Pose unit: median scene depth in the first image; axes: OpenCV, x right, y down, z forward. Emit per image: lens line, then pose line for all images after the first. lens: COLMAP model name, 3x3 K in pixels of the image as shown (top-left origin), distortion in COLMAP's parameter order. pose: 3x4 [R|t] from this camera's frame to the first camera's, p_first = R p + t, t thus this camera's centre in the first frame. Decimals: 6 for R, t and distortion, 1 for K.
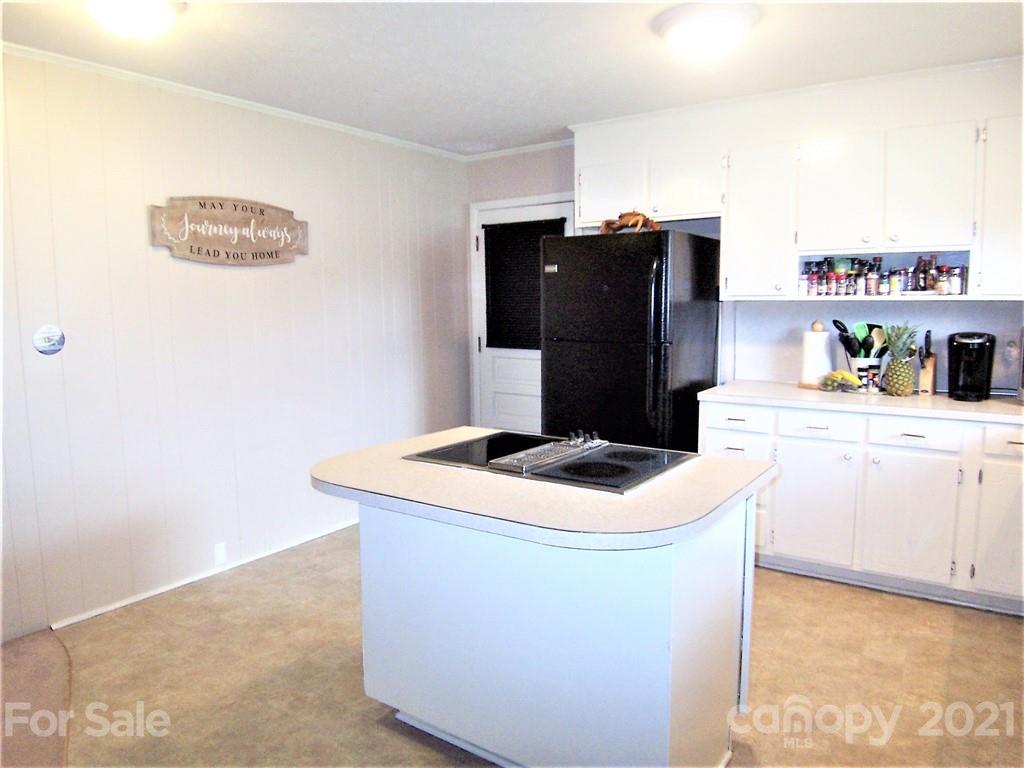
lens RADIAL K [[691.5, 0, 506.2], [0, 691.5, 379.7], [0, 0, 1]] dist [0.002008, -0.063901]
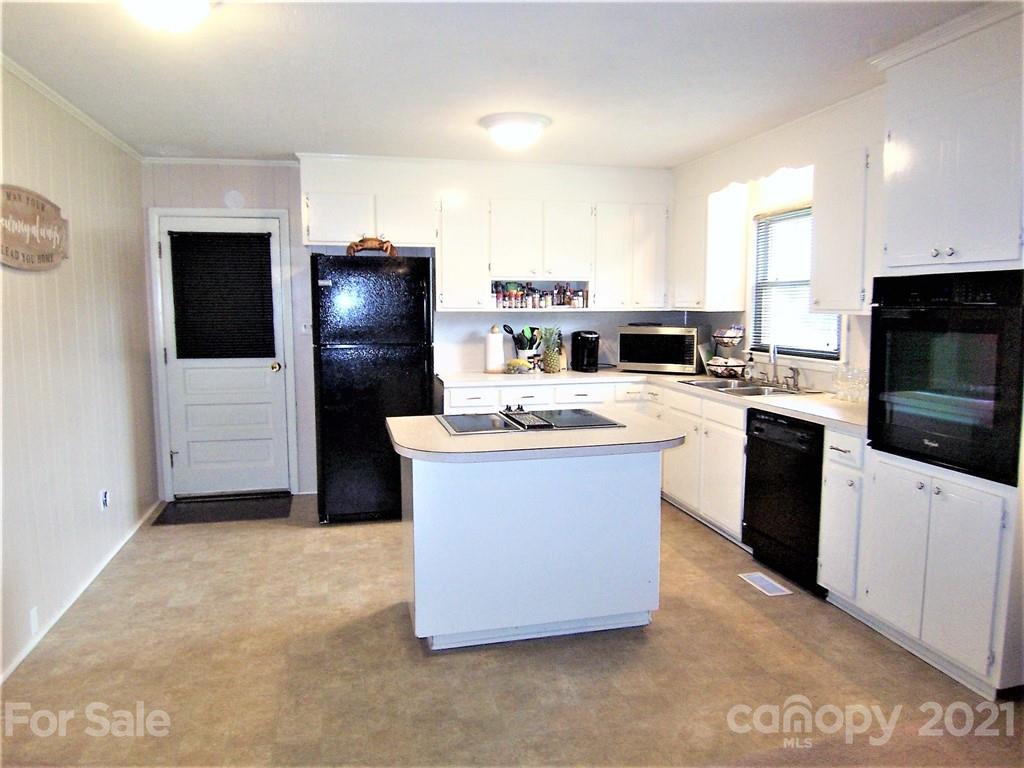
lens RADIAL K [[691.5, 0, 506.2], [0, 691.5, 379.7], [0, 0, 1]] dist [0.002008, -0.063901]
pose [[0.665183, -0.072668, 0.743136, -0.646048], [0.079013, 0.996515, 0.026720, -0.011029], [-0.742488, 0.040944, 0.668607, 0.033894]]
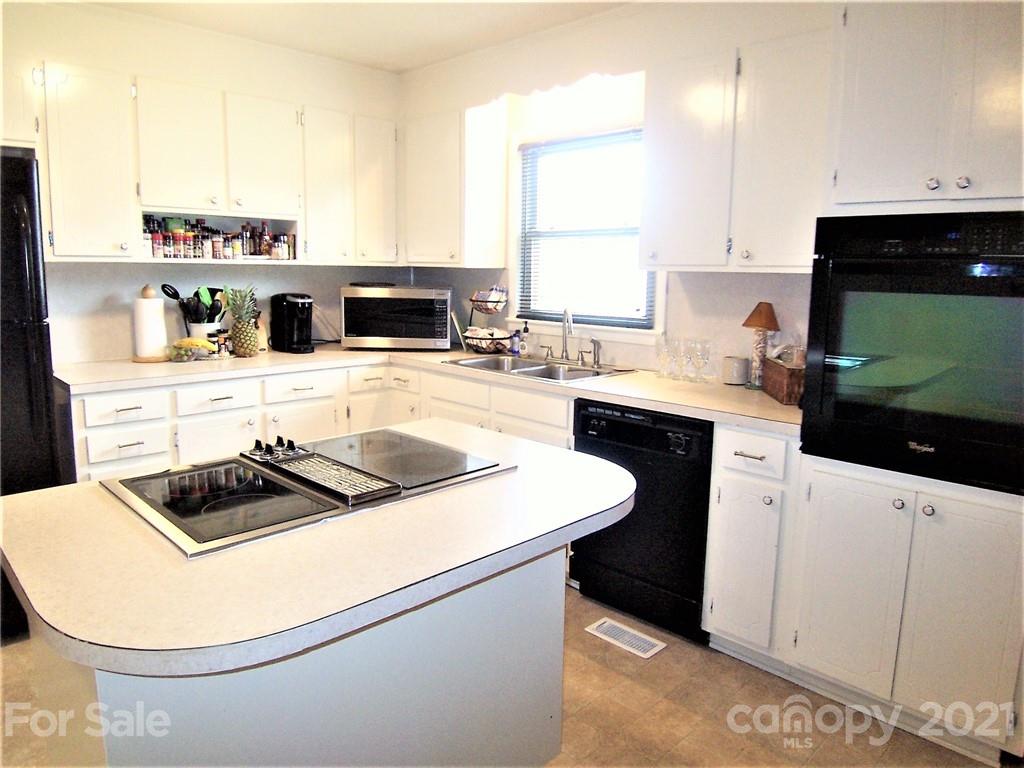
lens RADIAL K [[691.5, 0, 506.2], [0, 691.5, 379.7], [0, 0, 1]] dist [0.002008, -0.063901]
pose [[0.183287, -0.143868, 0.972475, -0.372192], [0.092174, 0.987390, 0.128702, -0.040002], [-0.978729, 0.066048, 0.194237, 0.408221]]
